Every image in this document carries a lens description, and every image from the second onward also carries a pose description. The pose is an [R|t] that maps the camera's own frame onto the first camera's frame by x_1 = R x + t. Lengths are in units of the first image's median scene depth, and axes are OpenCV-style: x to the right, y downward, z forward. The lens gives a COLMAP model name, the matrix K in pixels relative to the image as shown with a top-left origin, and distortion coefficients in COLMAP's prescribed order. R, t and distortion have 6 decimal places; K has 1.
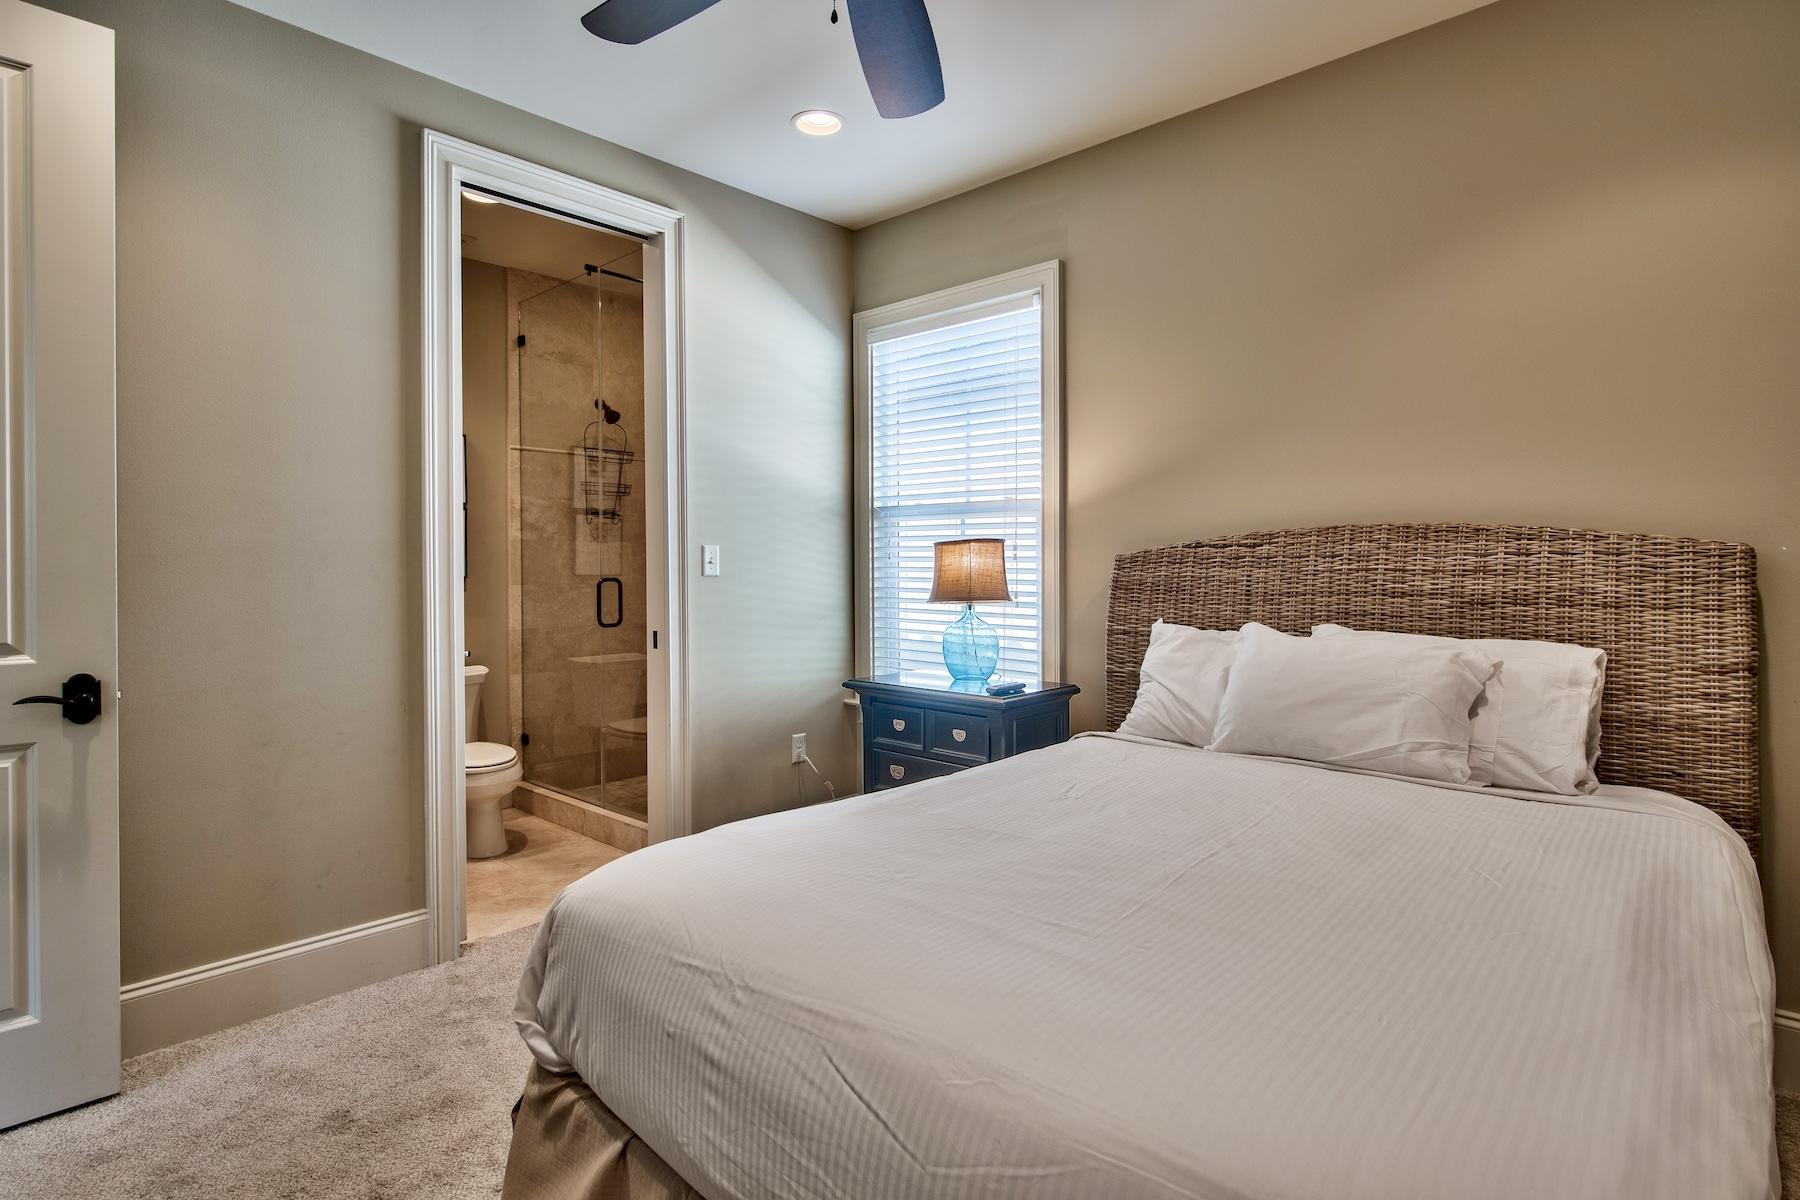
lens RADIAL K [[917.6, 0, 889.4], [0, 917.6, 569.0], [0, 0, 1]] dist [0.001421, -0.002207]
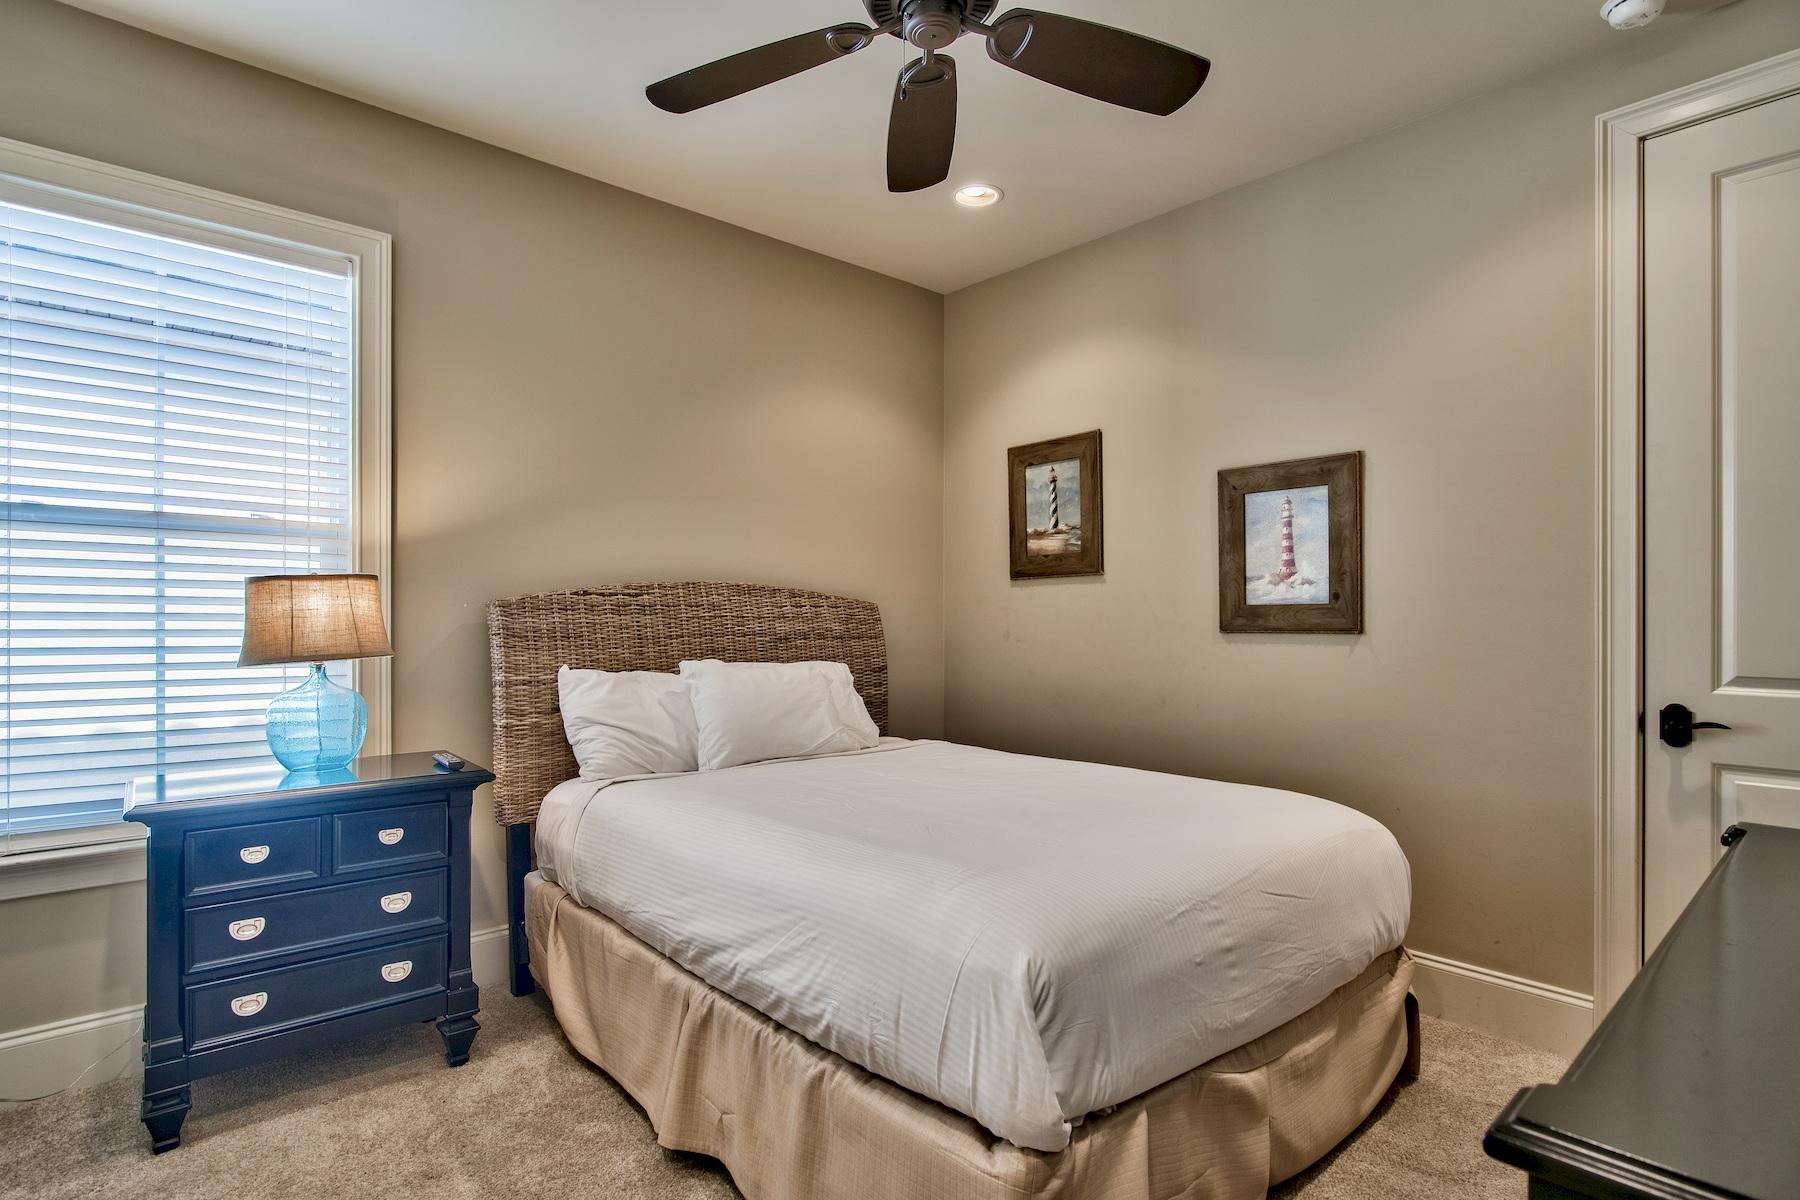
lens RADIAL K [[917.6, 0, 901.9], [0, 917.6, 603.7], [0, 0, 1]] dist [0.001421, -0.002207]
pose [[0.084402, 0.010200, 0.996380, -0.686009], [-0.003814, 0.999944, -0.009914, -0.004979], [-0.996425, -0.002964, 0.084436, 0.553384]]
